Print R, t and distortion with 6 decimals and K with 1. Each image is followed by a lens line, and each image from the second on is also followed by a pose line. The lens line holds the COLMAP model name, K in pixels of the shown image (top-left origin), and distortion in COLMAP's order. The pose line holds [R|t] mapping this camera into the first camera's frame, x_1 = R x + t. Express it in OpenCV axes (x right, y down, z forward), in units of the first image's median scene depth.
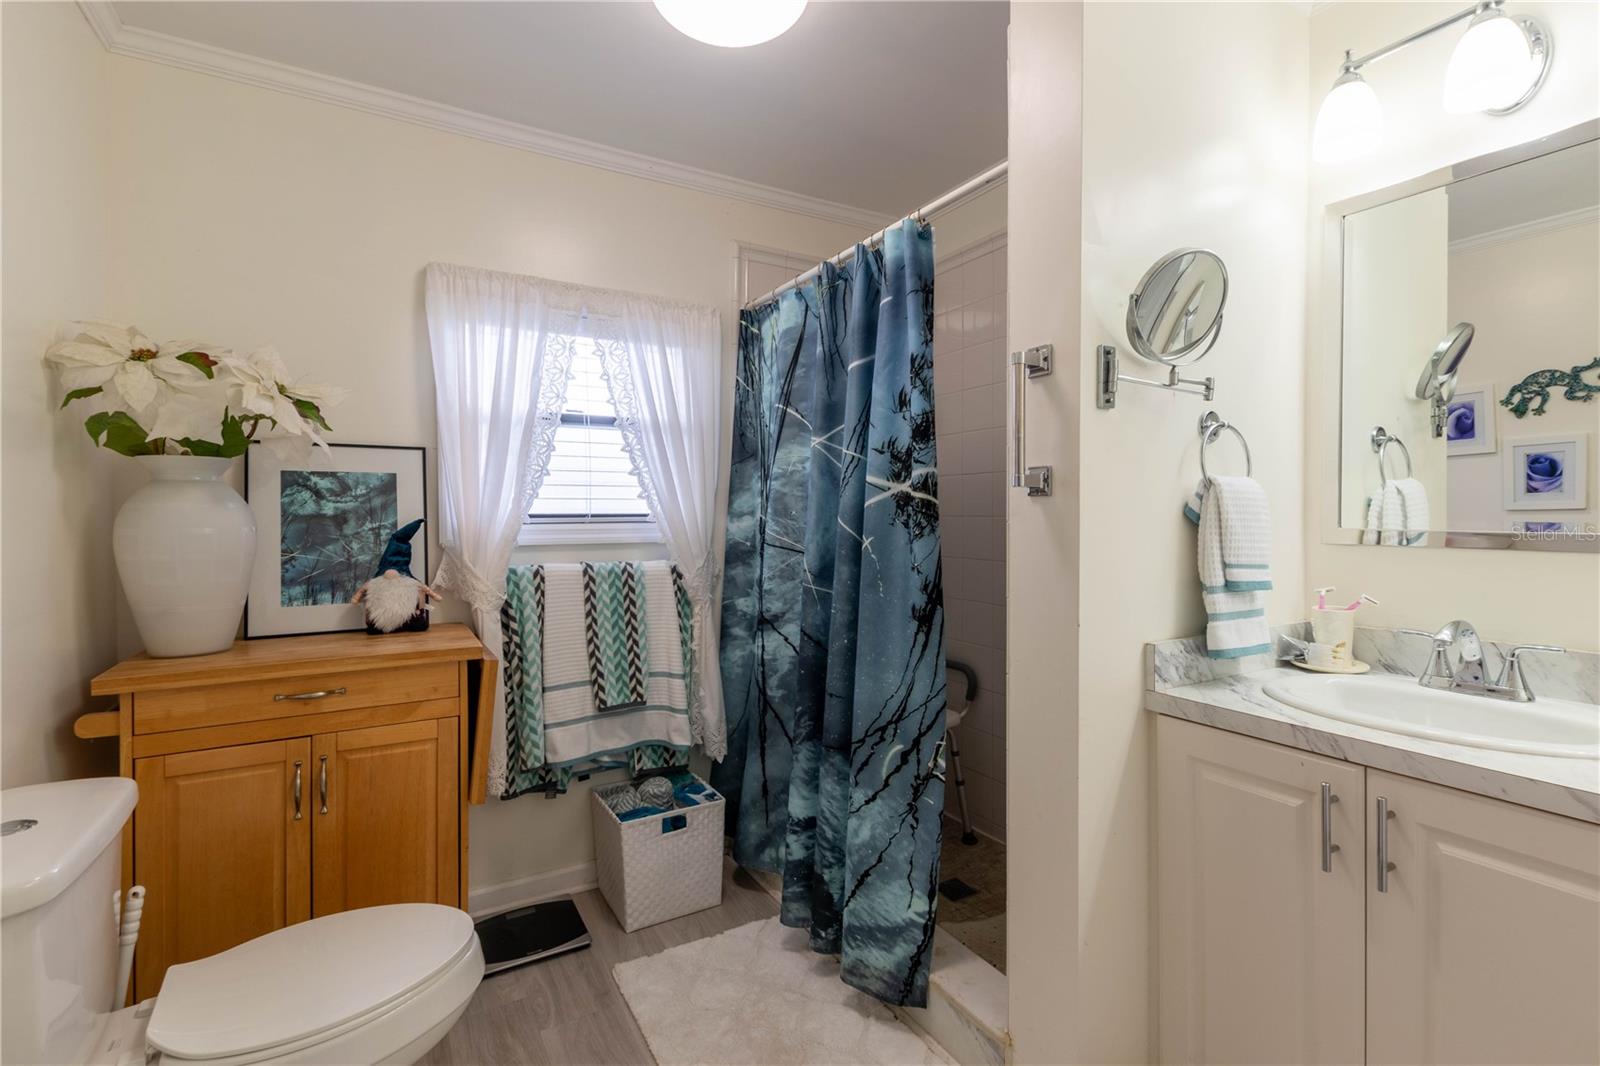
lens RADIAL K [[709.6, 0, 797.1], [0, 709.6, 526.4], [0, 0, 1]] dist [-0.009963, -0.000057]
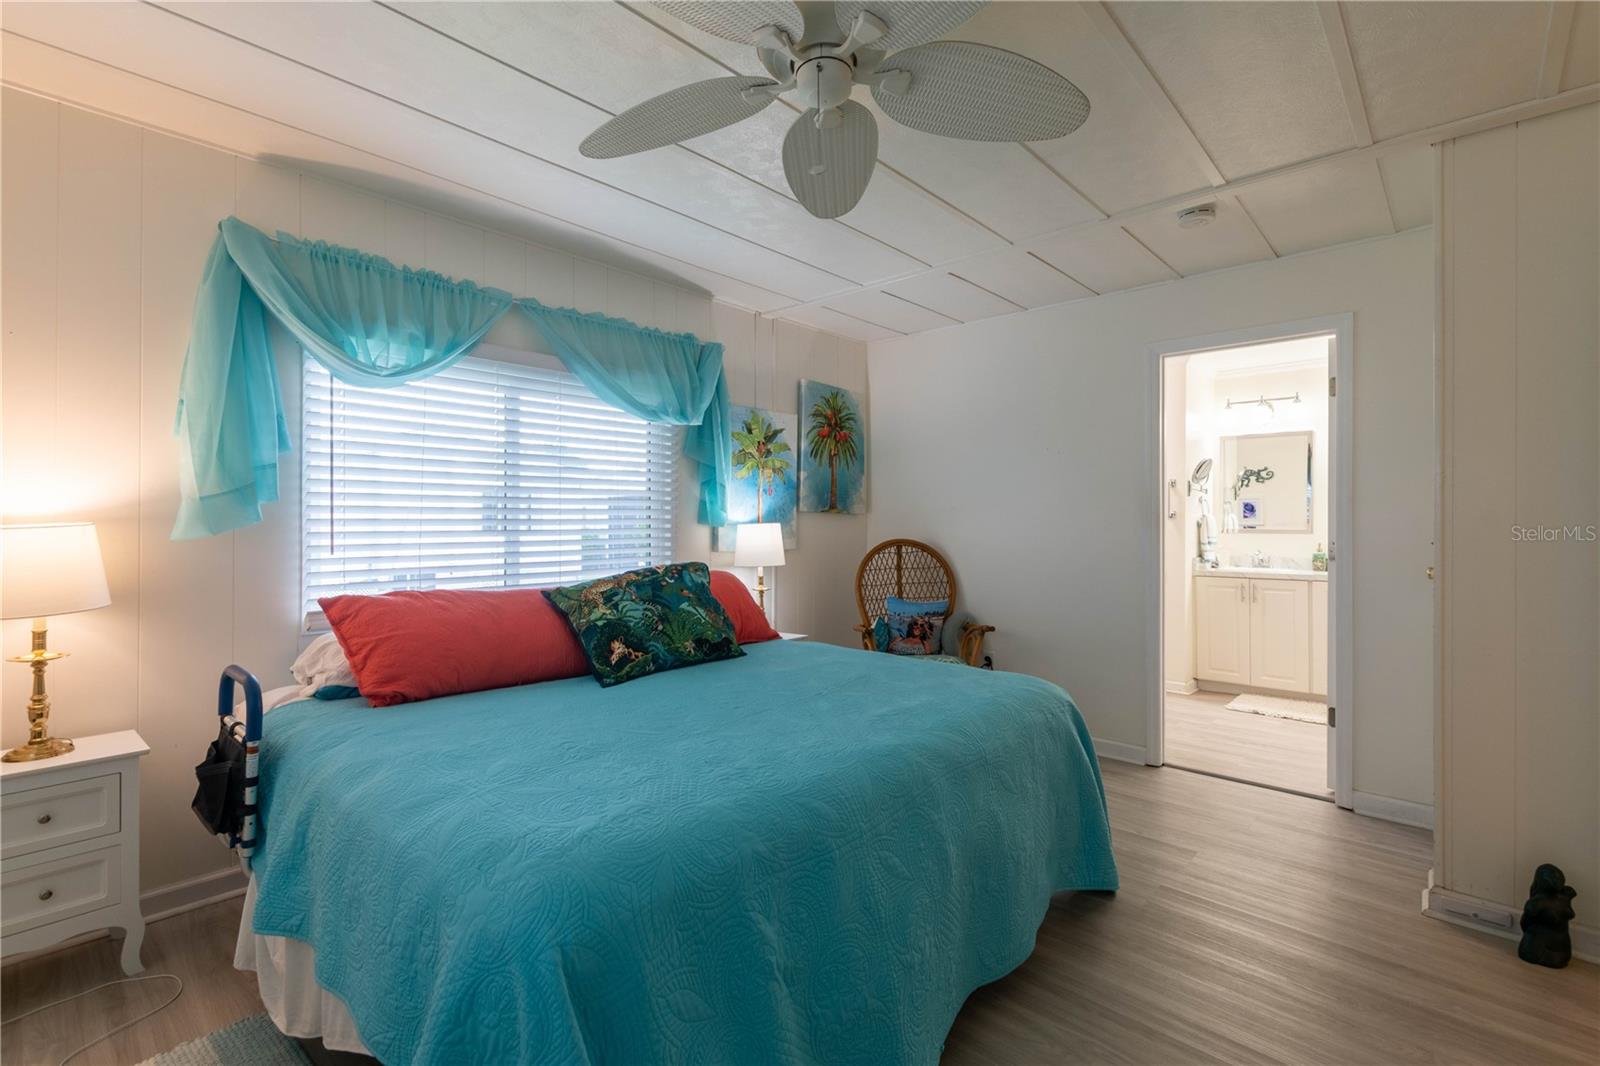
lens RADIAL K [[709.6, 0, 799.9], [0, 709.6, 529.2], [0, 0, 1]] dist [-0.009963, -0.000057]
pose [[0.950001, 0.004972, 0.312208, -2.619113], [0.000197, 0.999864, -0.016520, 0.072805], [-0.312247, 0.015756, 0.949870, -1.890561]]
